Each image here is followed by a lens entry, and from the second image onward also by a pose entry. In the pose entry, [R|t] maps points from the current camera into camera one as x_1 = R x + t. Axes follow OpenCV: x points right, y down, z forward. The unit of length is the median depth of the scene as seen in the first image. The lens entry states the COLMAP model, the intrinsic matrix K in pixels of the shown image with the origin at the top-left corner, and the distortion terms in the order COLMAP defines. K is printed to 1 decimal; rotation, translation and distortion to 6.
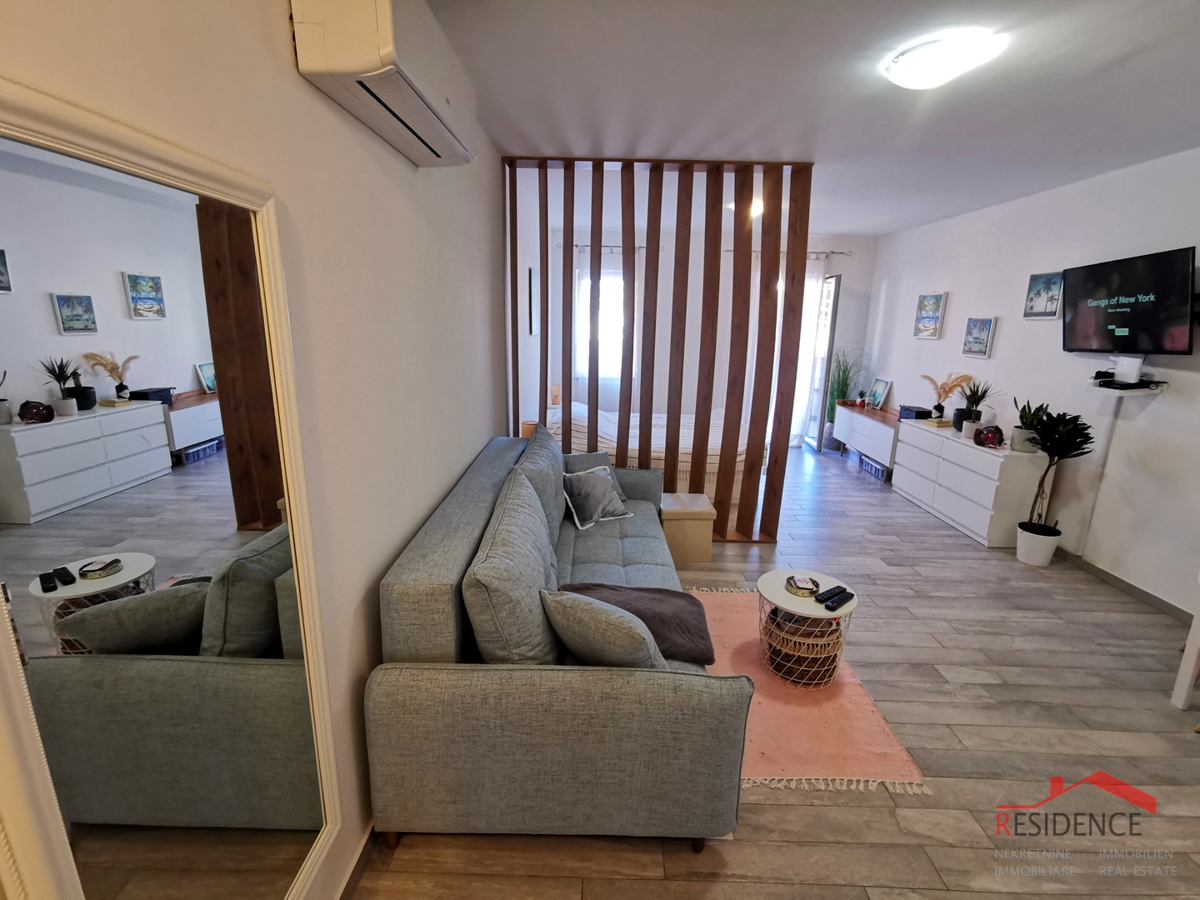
lens RADIAL K [[551.2, 0, 598.8], [0, 551.2, 449.3], [0, 0, 1]] dist [-0.002427, 0.007373]
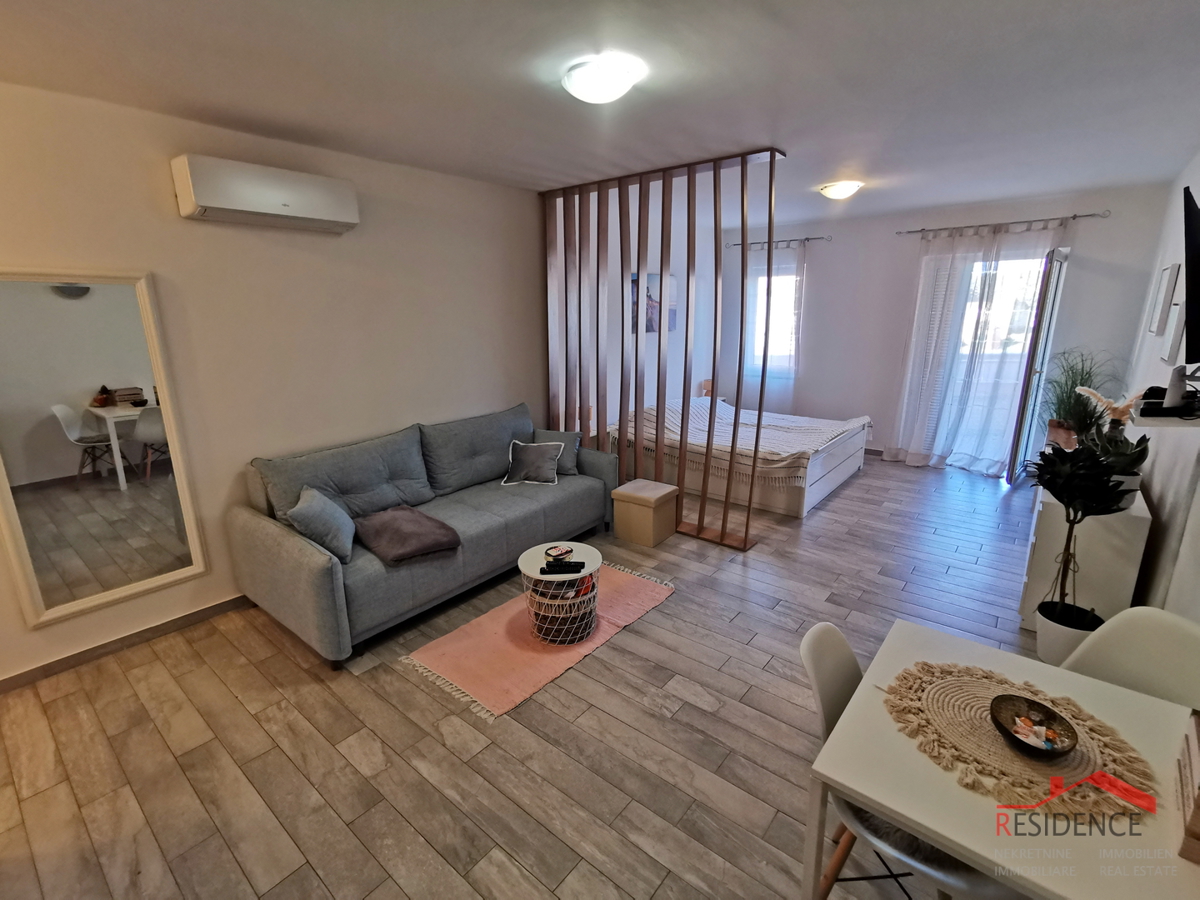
lens RADIAL K [[551.2, 0, 598.8], [0, 551.2, 449.3], [0, 0, 1]] dist [-0.002427, 0.007373]
pose [[0.782548, 0.127113, -0.609476, 0.871235], [-0.122572, 0.991232, 0.049354, -0.026930], [0.610406, 0.036083, 0.791267, 0.112396]]
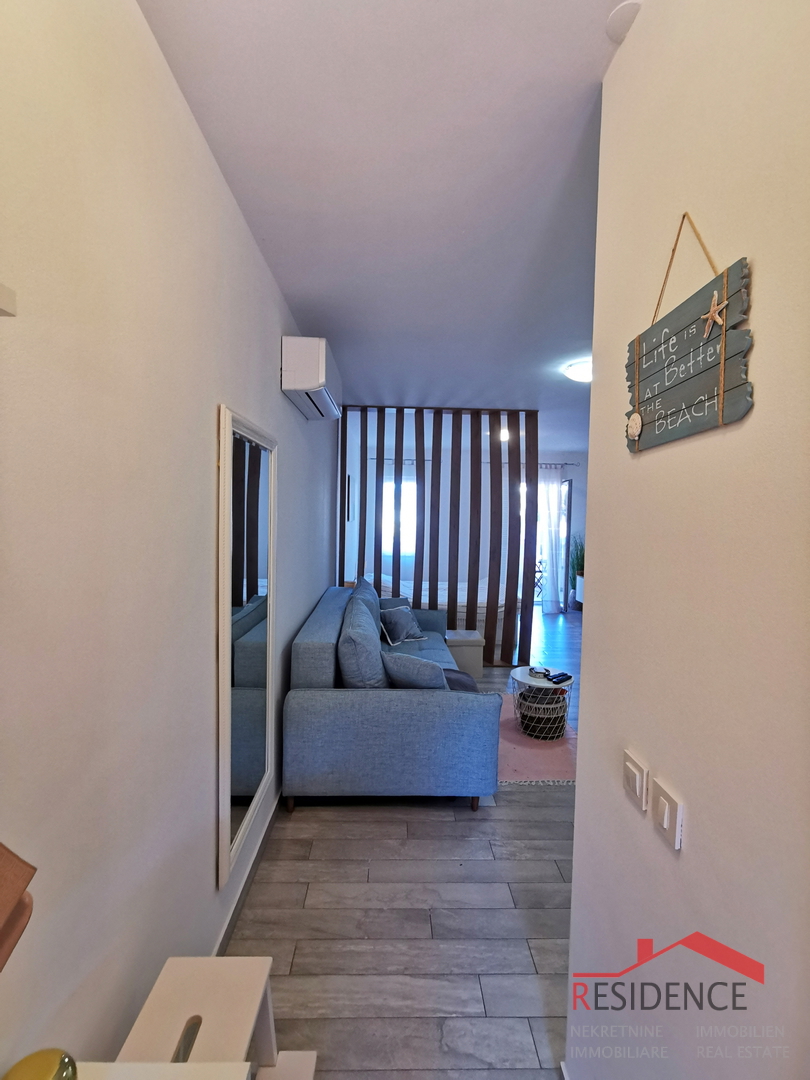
lens RADIAL K [[496.1, 0, 405.0], [0, 496.1, 540.0], [0, 0, 1]] dist [-0.002427, 0.007373]
pose [[0.999196, -0.000827, 0.040076, -0.048613], [0.008179, 0.982959, -0.183643, 0.106403], [-0.039241, 0.183823, 0.982176, -0.329548]]
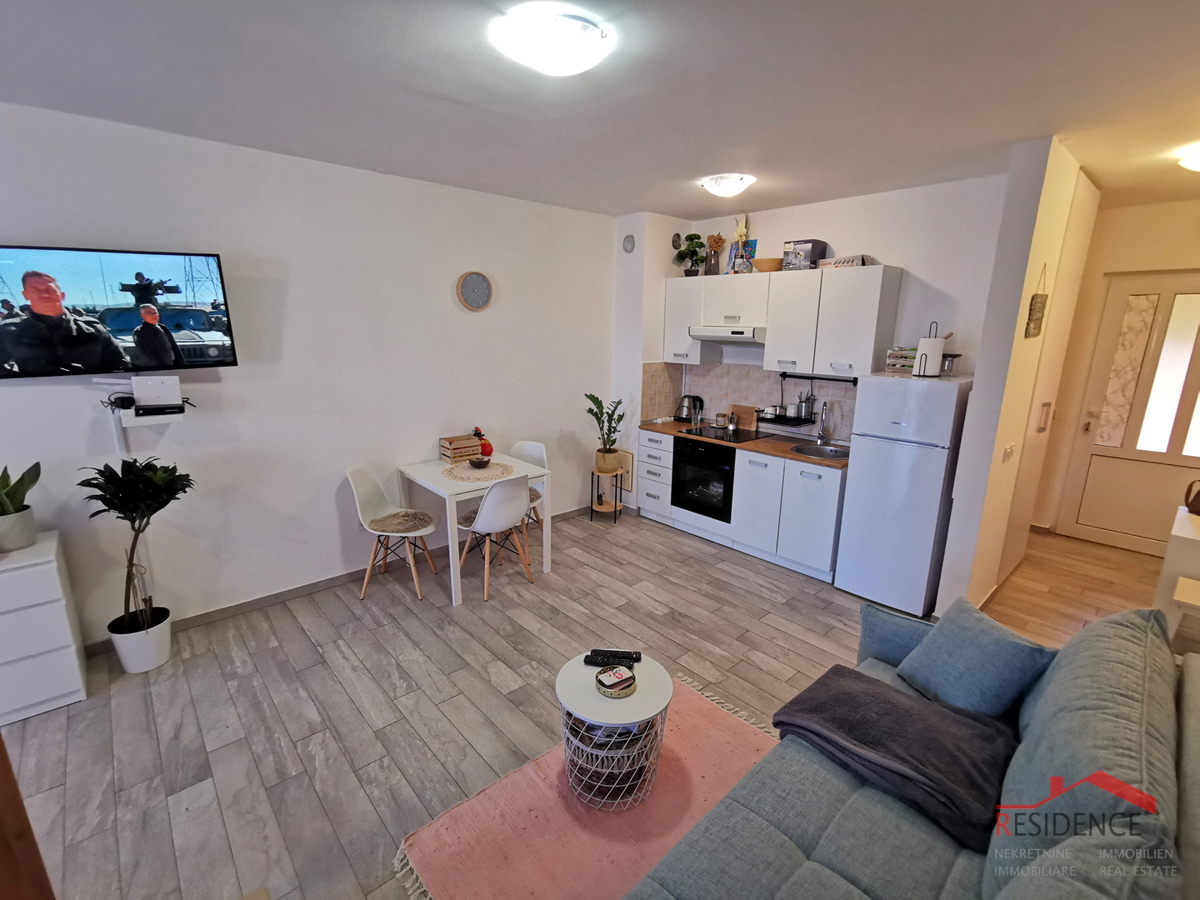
lens RADIAL K [[551.2, 0, 598.8], [0, 551.2, 449.3], [0, 0, 1]] dist [-0.002427, 0.007373]
pose [[-0.680233, -0.195273, 0.706507, -0.091513], [0.146211, 0.908344, 0.391833, -0.300744], [-0.718266, 0.369836, -0.589334, 1.082177]]
